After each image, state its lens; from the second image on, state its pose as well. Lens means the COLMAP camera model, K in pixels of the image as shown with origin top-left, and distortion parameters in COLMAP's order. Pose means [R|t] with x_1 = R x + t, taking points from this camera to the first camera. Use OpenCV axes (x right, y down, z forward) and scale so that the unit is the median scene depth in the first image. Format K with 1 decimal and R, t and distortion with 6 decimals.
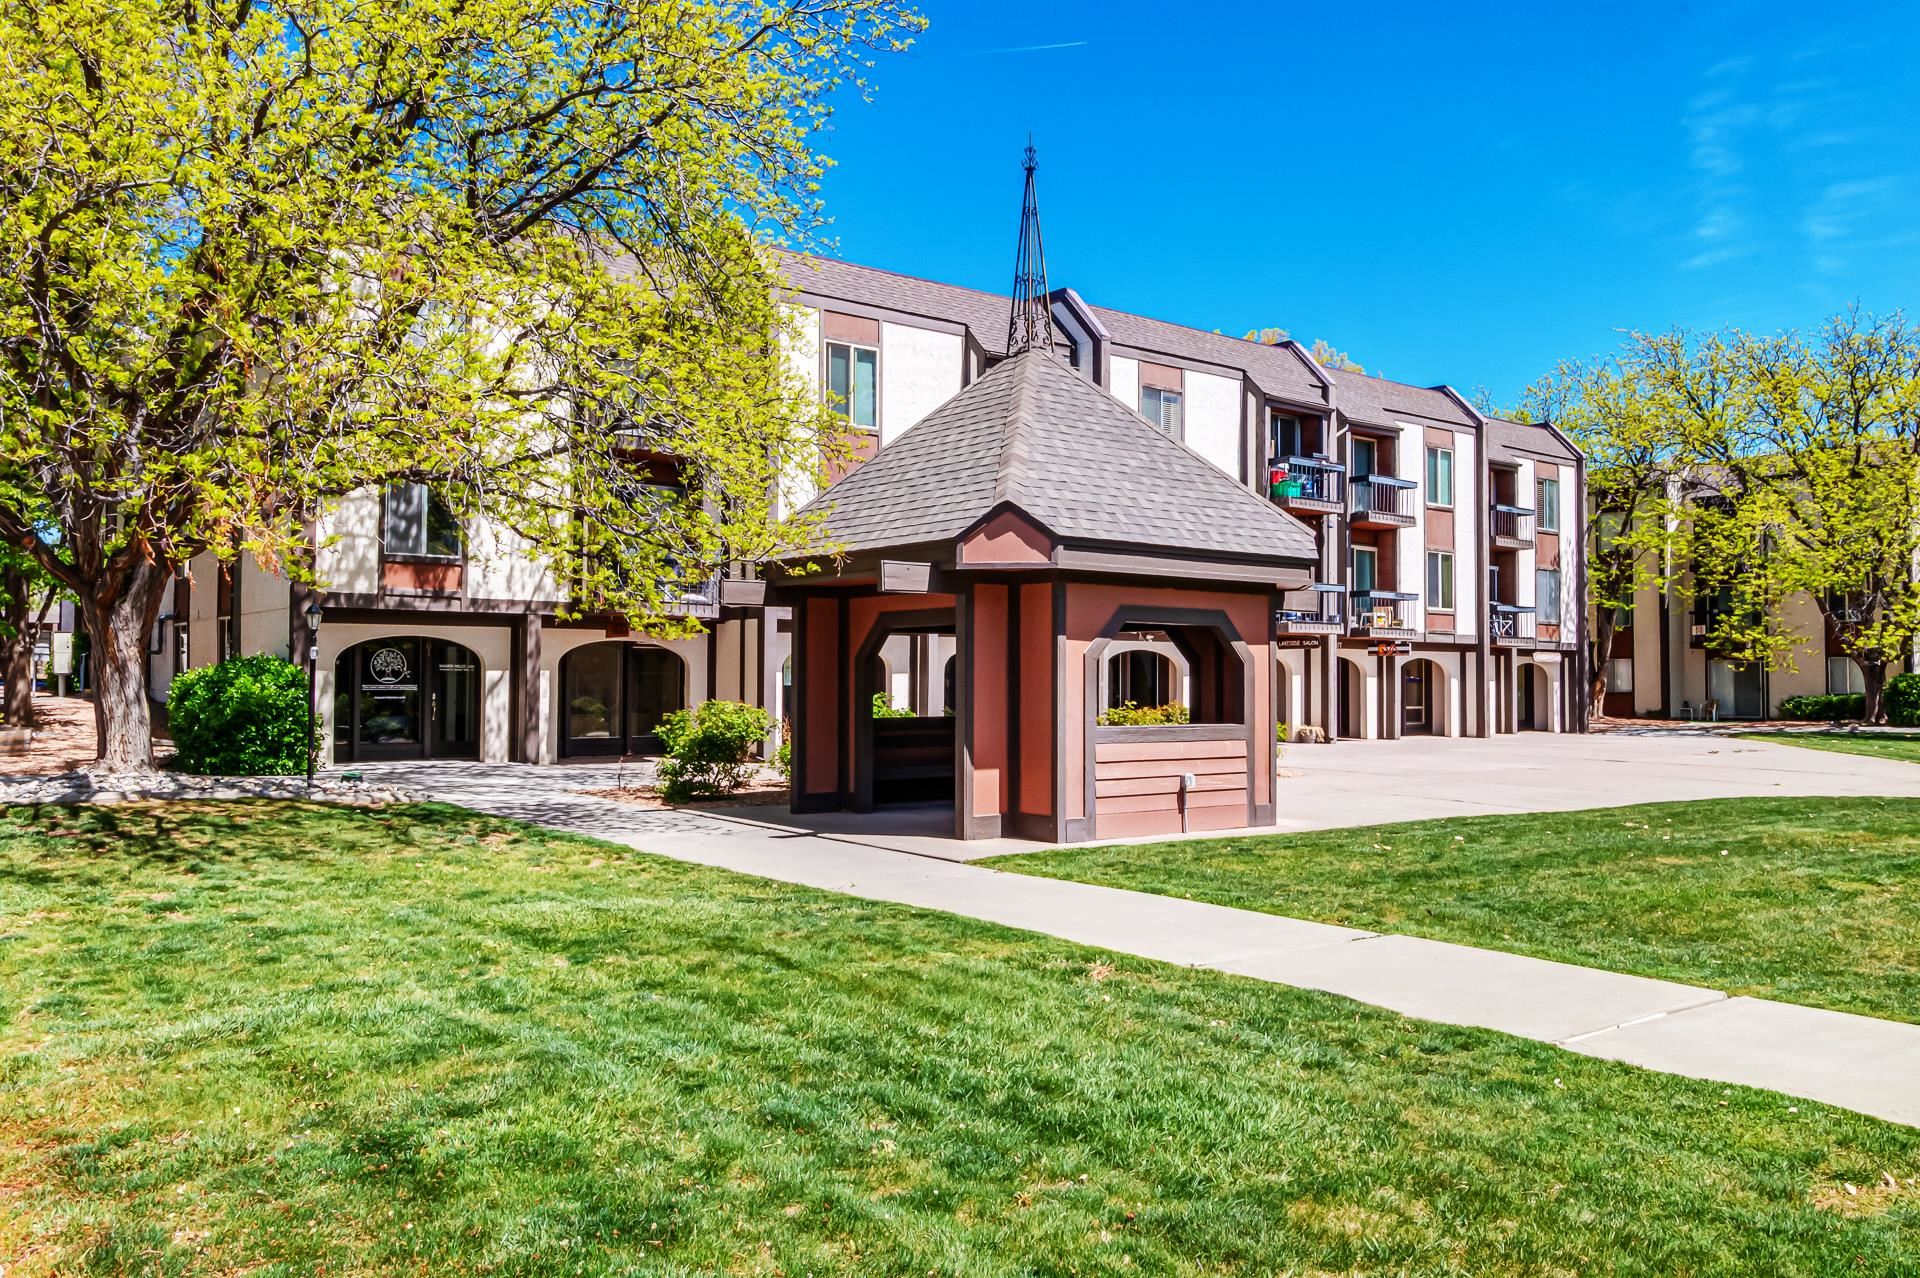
lens RADIAL K [[1375.1, 0, 956.0], [0, 1375.1, 629.9], [0, 0, 1]] dist [-0.029851, -0.017035]
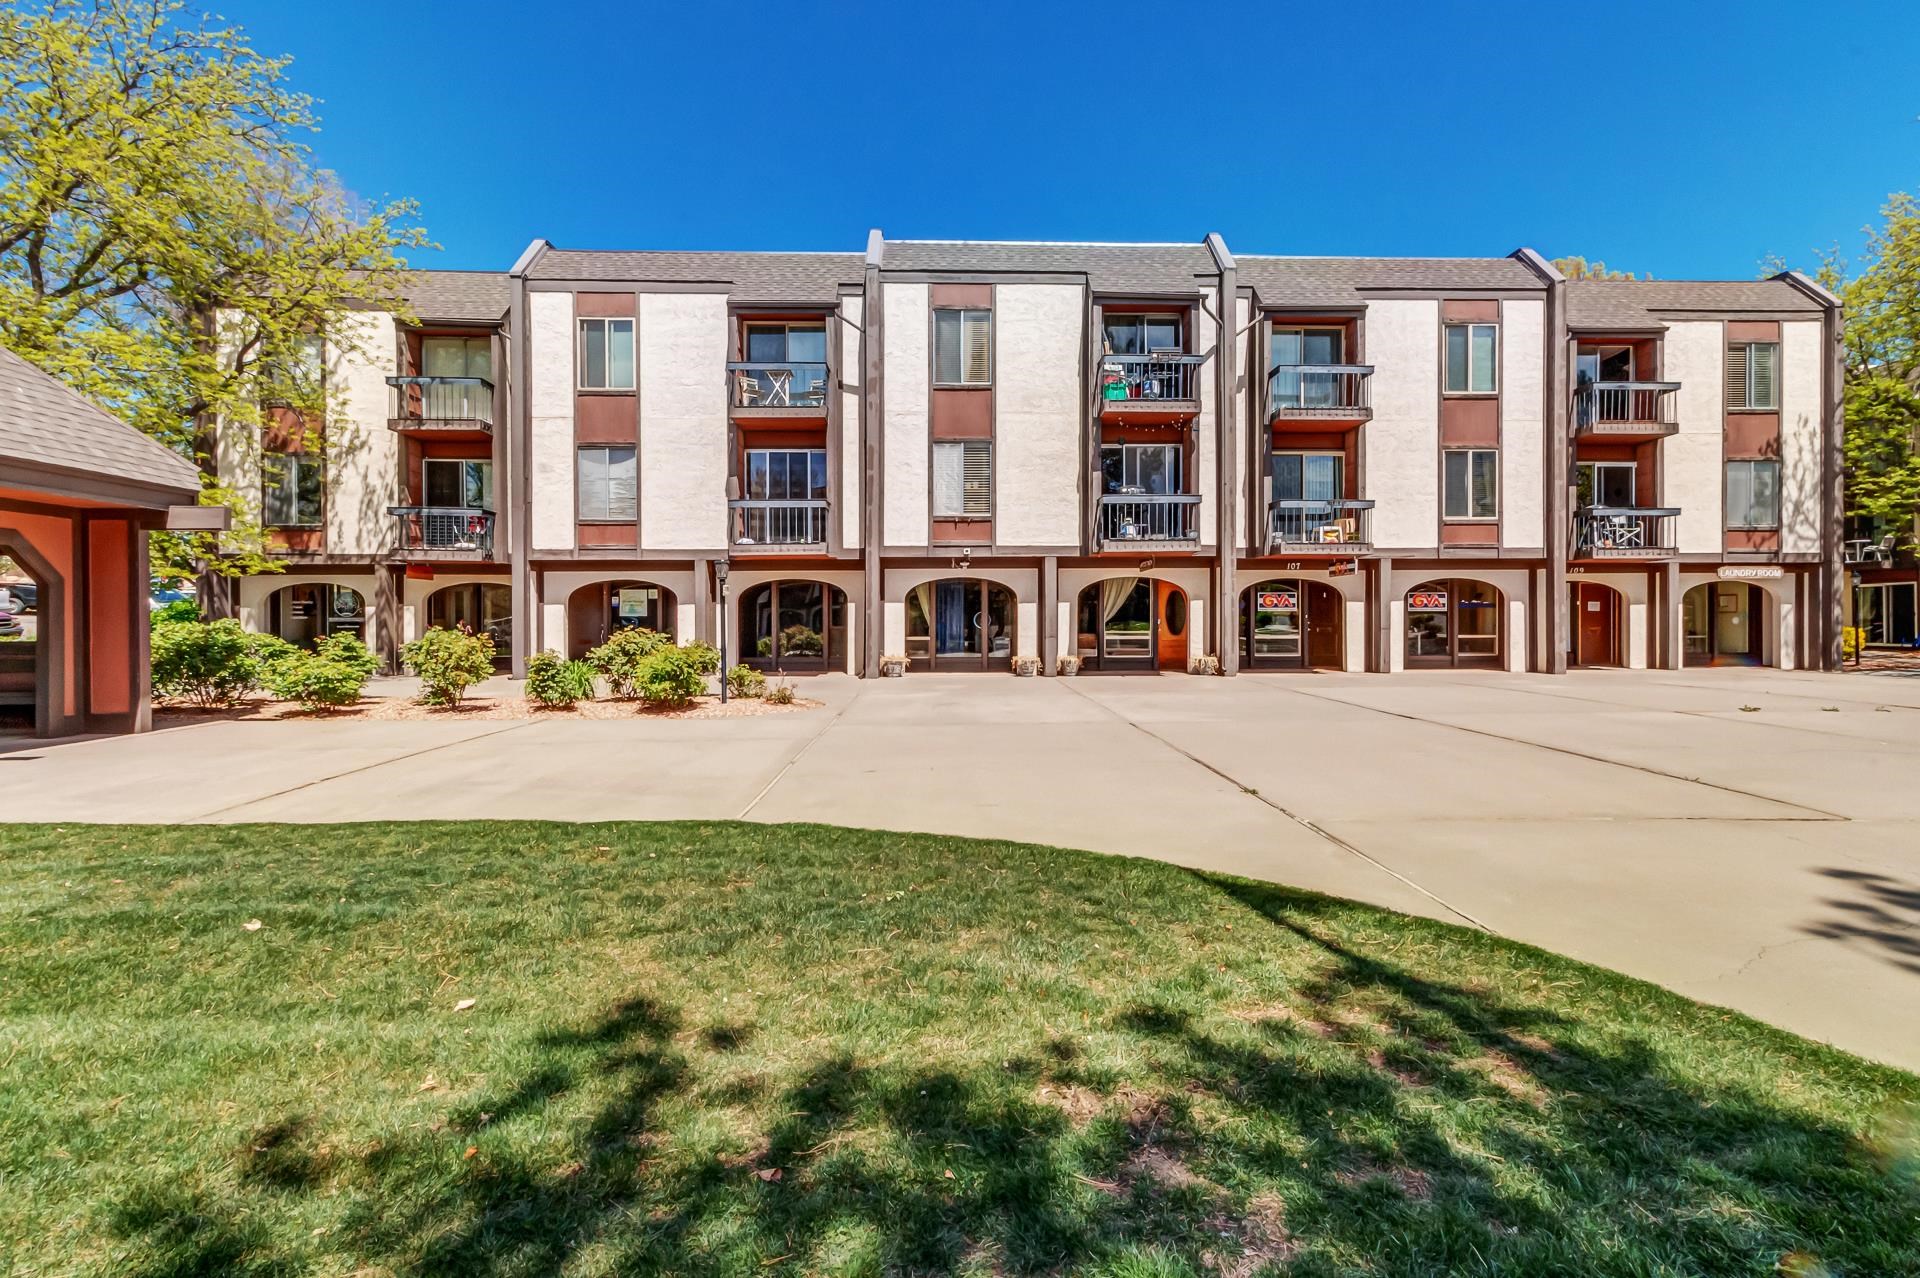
lens RADIAL K [[860.9, 0, 958.5], [0, 860.9, 621.1], [0, 0, 1]] dist [-0.000263, 0.000788]
pose [[0.821211, -0.005921, -0.570594, 0.385619], [0.029957, 0.999015, 0.032748, 0.020365], [0.569838, -0.043986, 0.820579, 0.379016]]
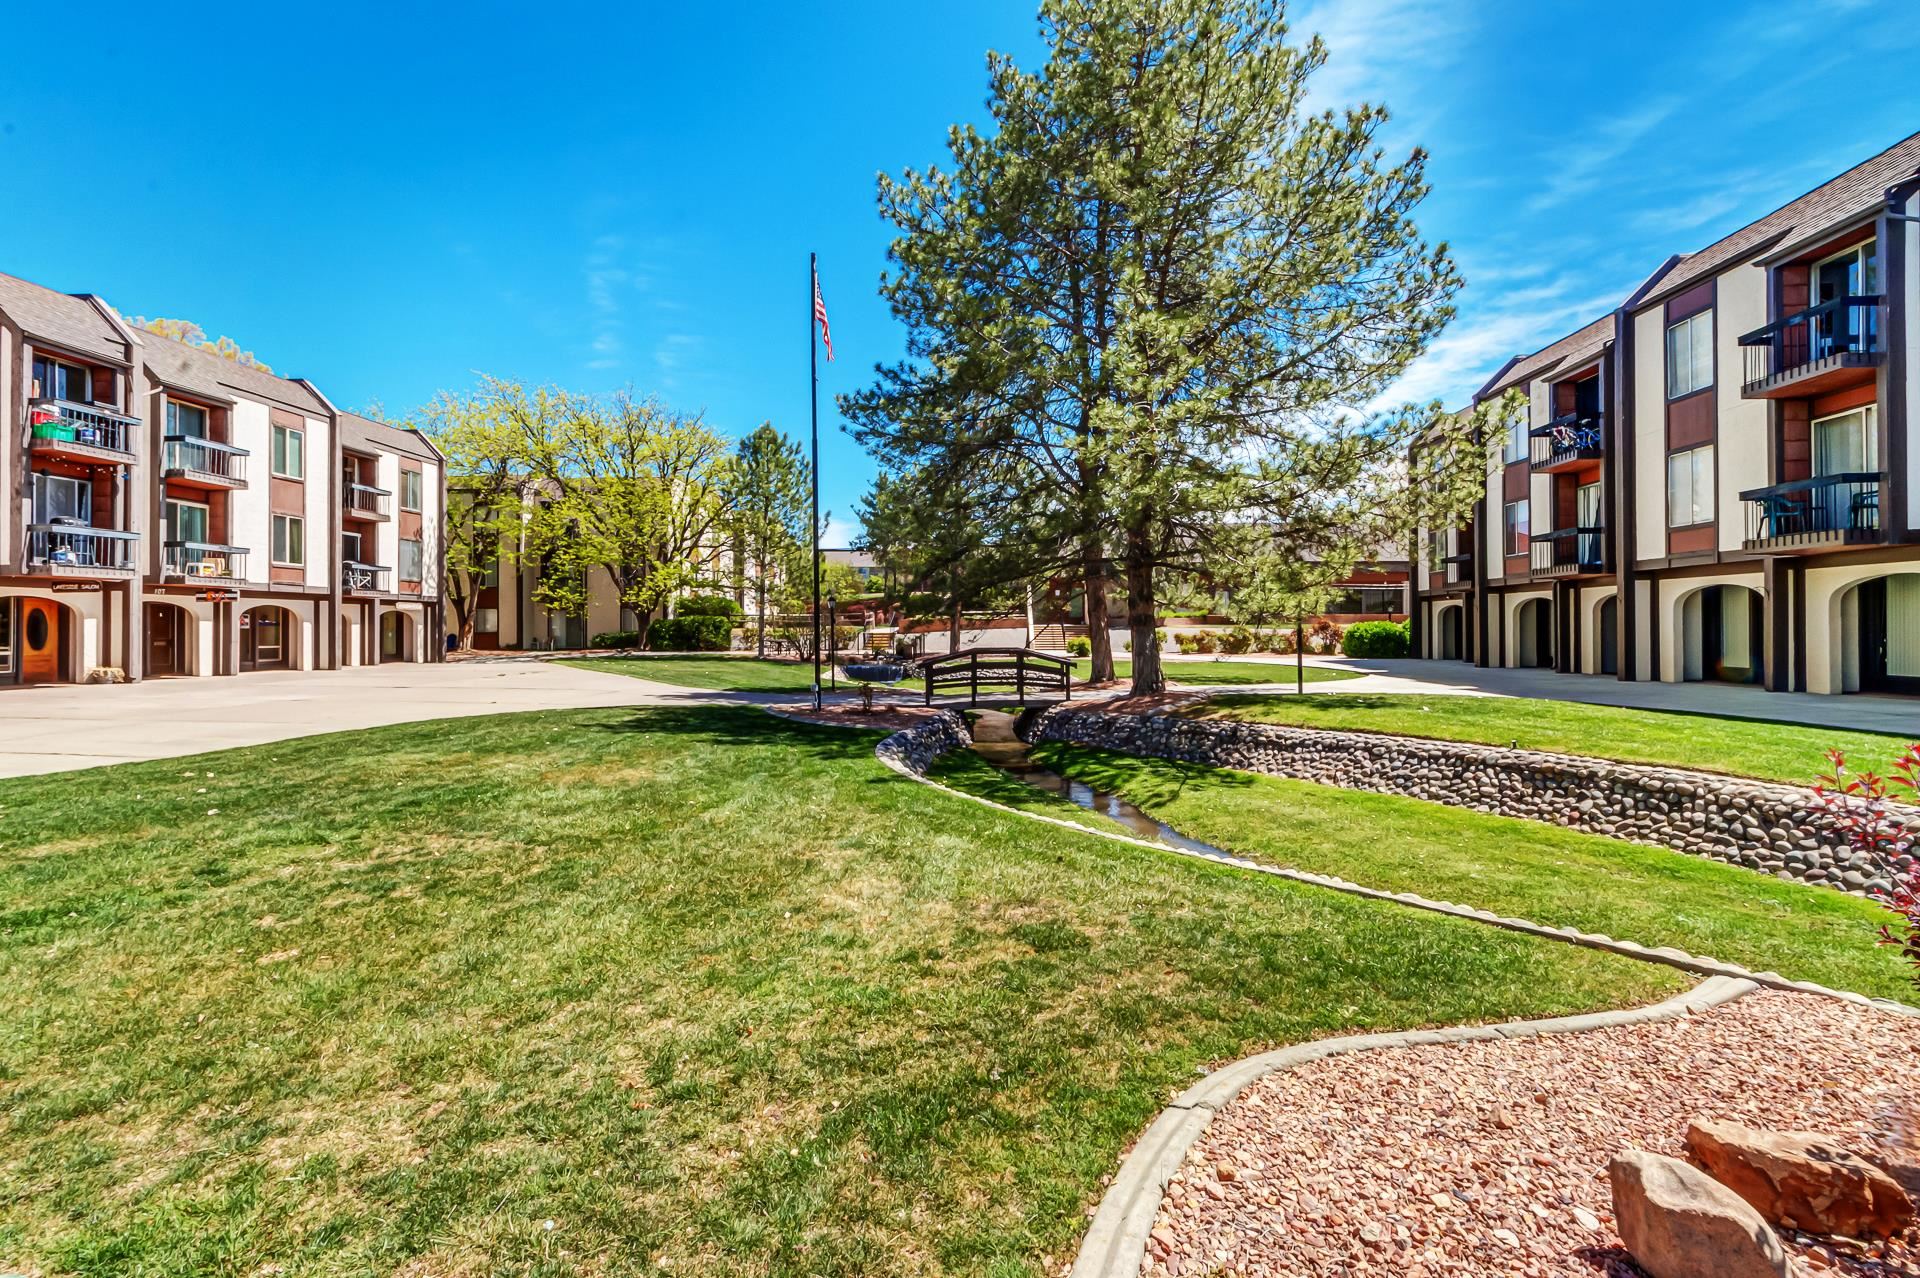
lens RADIAL K [[860.9, 0, 962.1], [0, 860.9, 627.8], [0, 0, 1]] dist [-0.000263, 0.000788]
pose [[0.624868, -0.006835, 0.780700, 0.131404], [-0.024825, 0.999282, 0.028619, 0.004216], [-0.780335, -0.037264, 0.624250, 0.070576]]
